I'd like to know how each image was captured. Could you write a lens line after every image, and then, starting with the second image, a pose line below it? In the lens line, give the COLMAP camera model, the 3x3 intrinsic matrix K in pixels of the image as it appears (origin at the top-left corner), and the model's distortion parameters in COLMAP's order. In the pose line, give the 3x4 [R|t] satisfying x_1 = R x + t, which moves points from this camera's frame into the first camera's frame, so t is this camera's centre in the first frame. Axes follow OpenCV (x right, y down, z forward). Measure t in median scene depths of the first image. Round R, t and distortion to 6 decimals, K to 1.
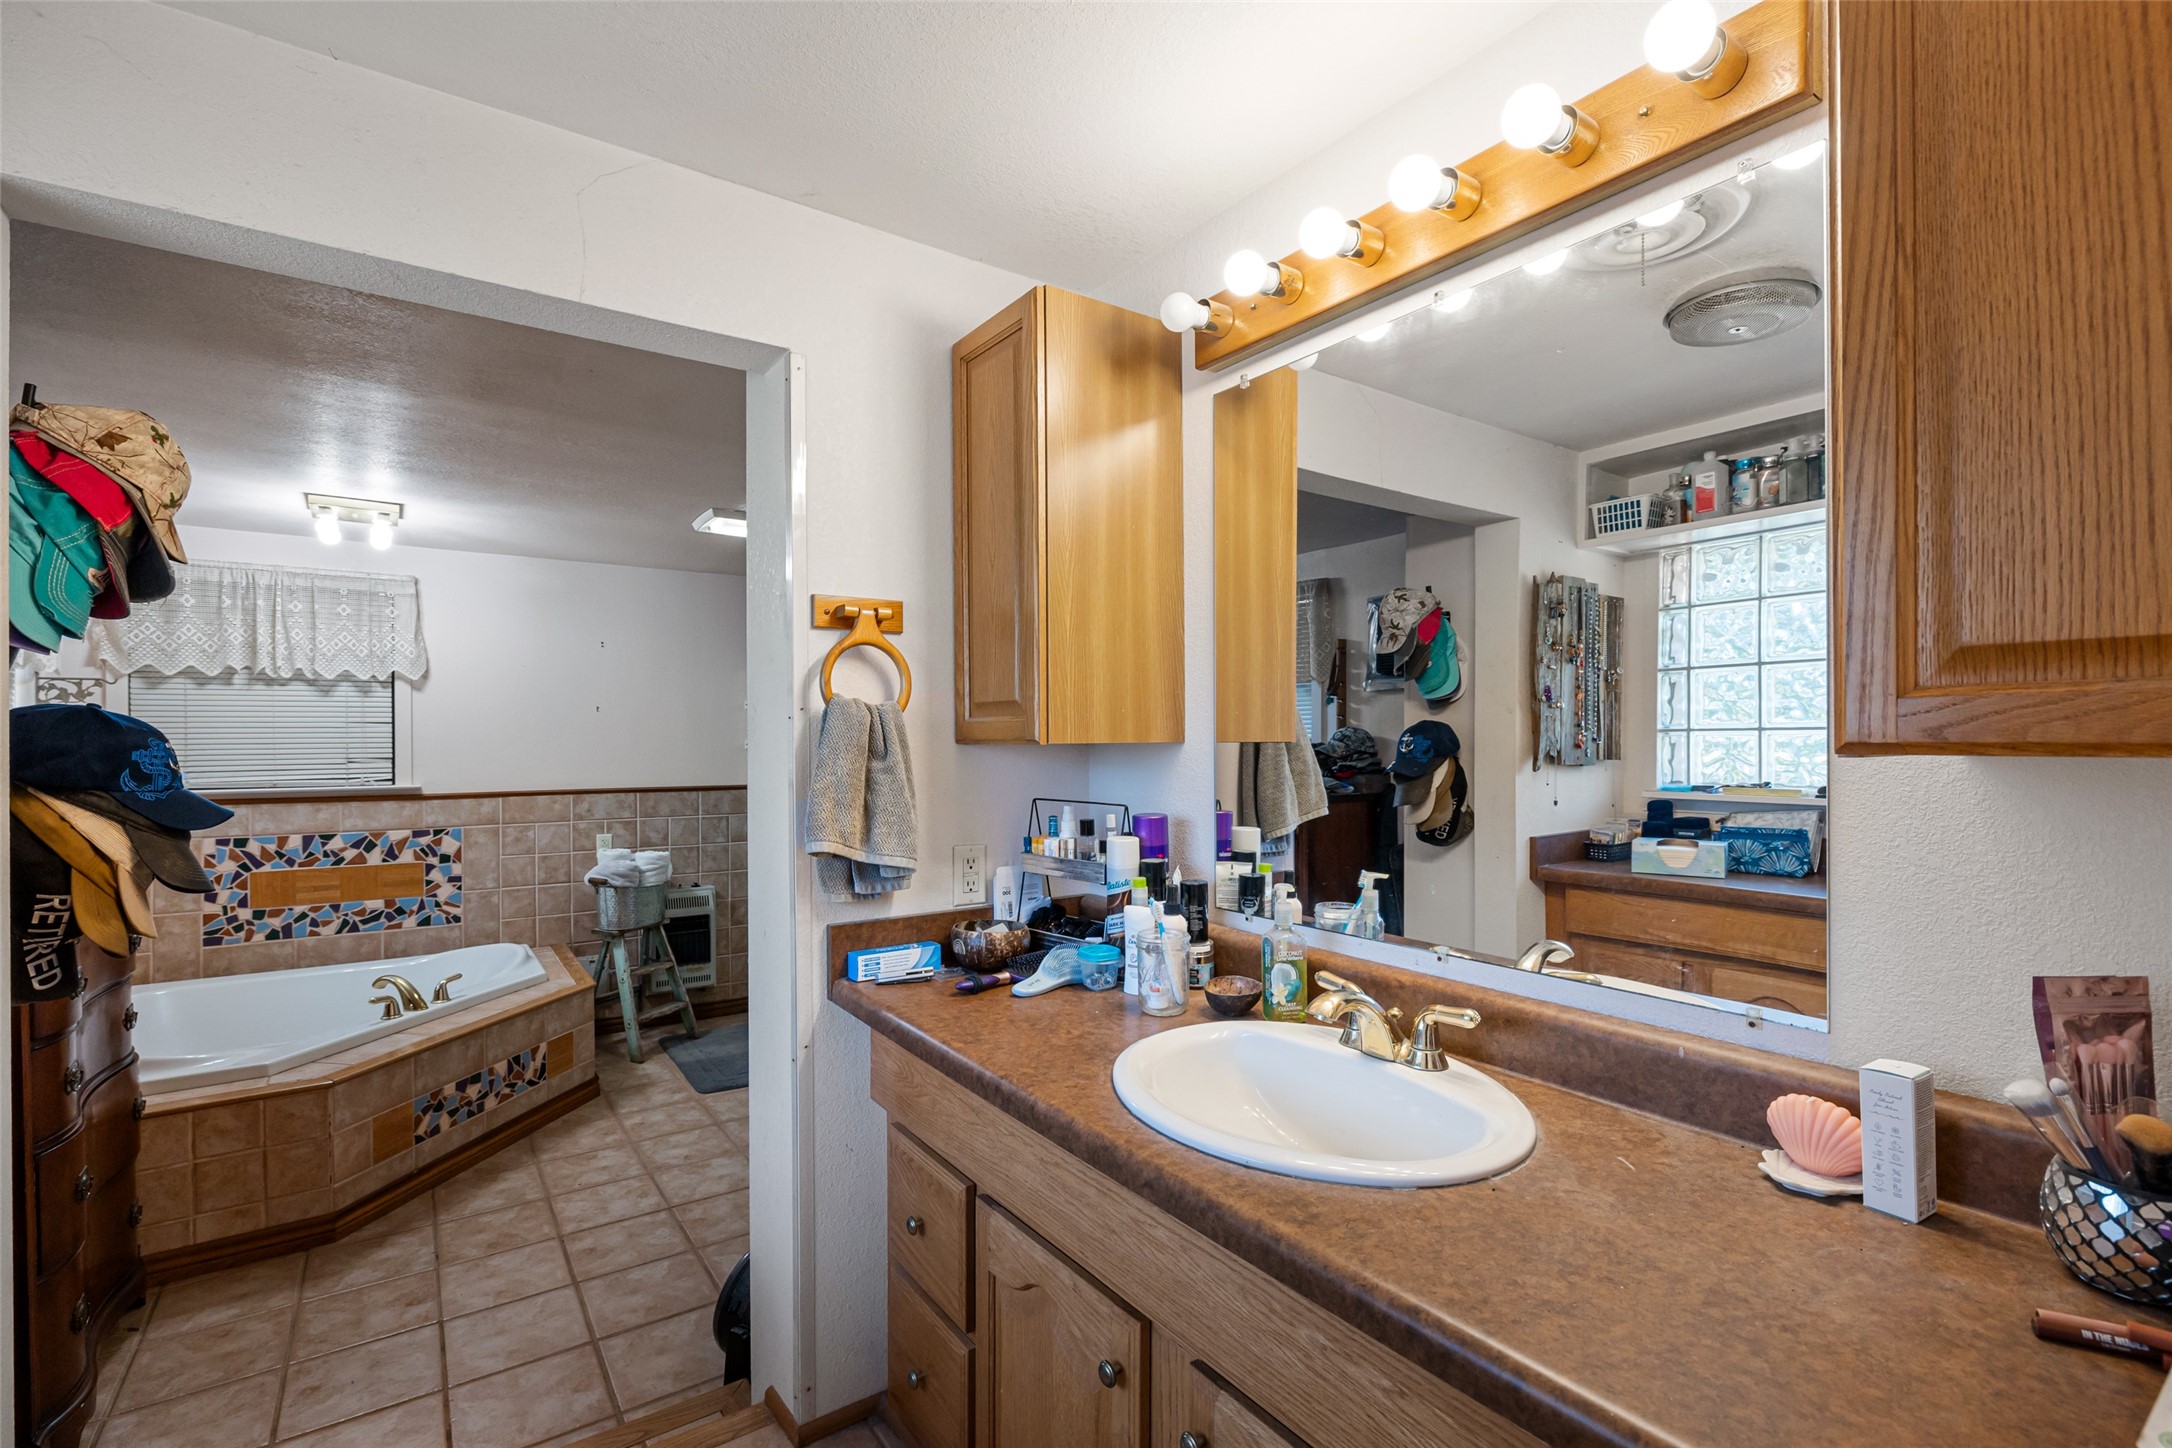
lens RADIAL K [[1000.2, 0, 1082.3], [0, 1000.2, 739.4], [0, 0, 1]] dist [-0.010131, 0.000012]
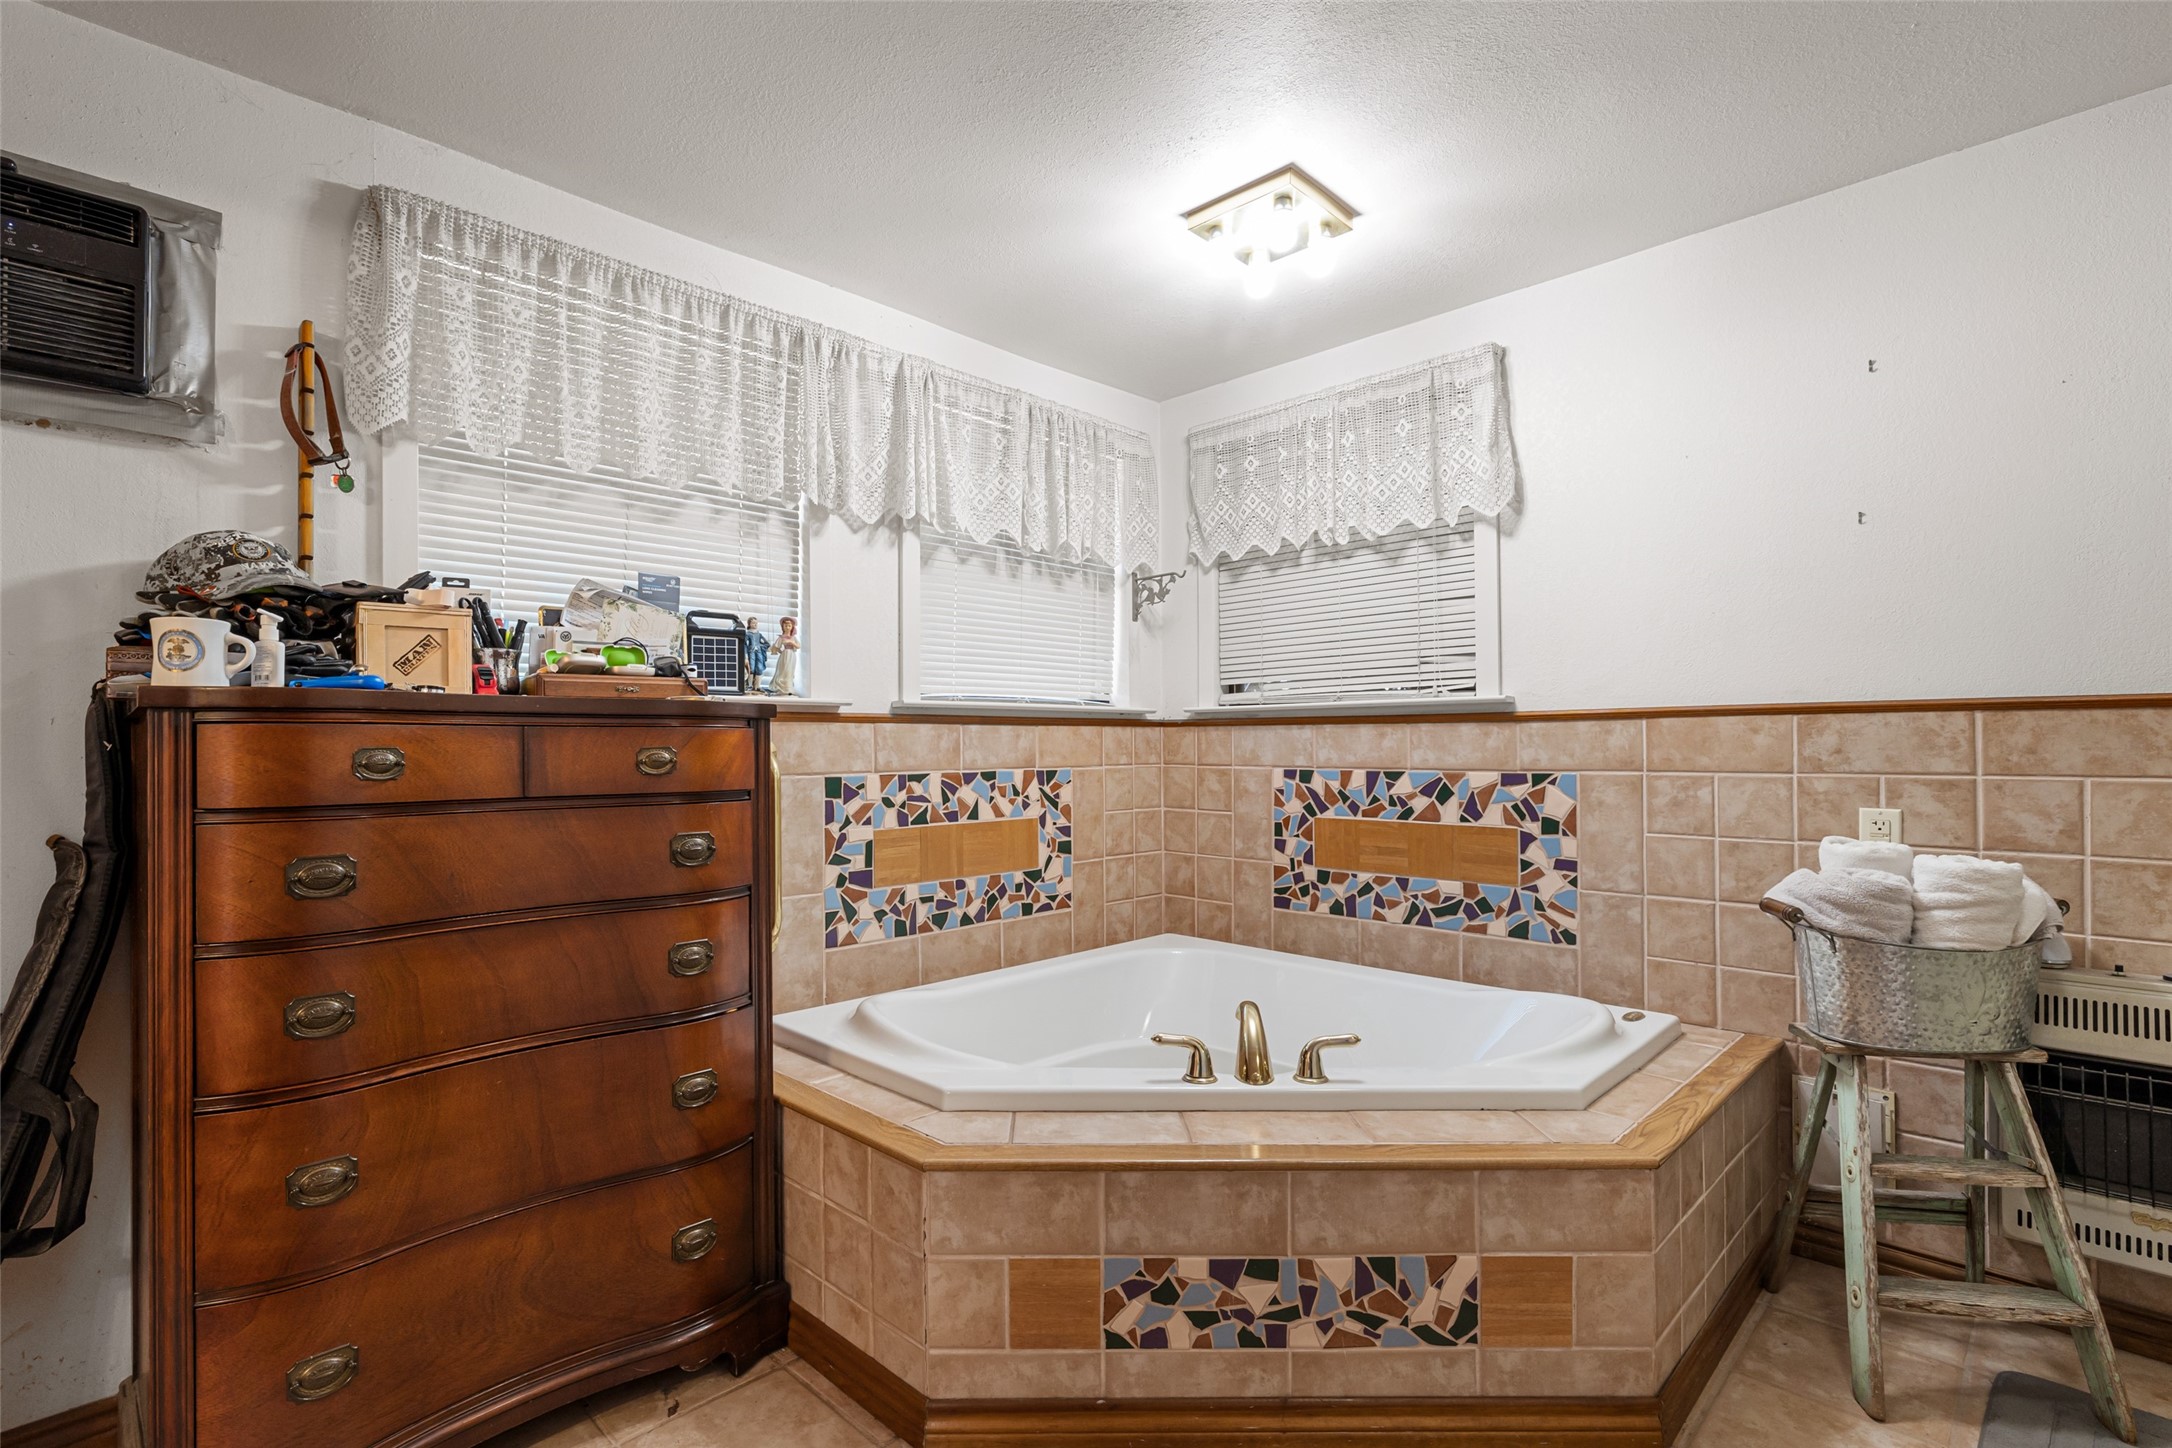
lens RADIAL K [[1000.2, 0, 1082.3], [0, 1000.2, 739.4], [0, 0, 1]] dist [-0.010131, 0.000012]
pose [[0.160605, -0.006799, -0.986995, -0.130277], [0.002857, 0.999975, -0.006423, 0.077392], [0.987015, -0.001788, 0.160621, 0.683543]]
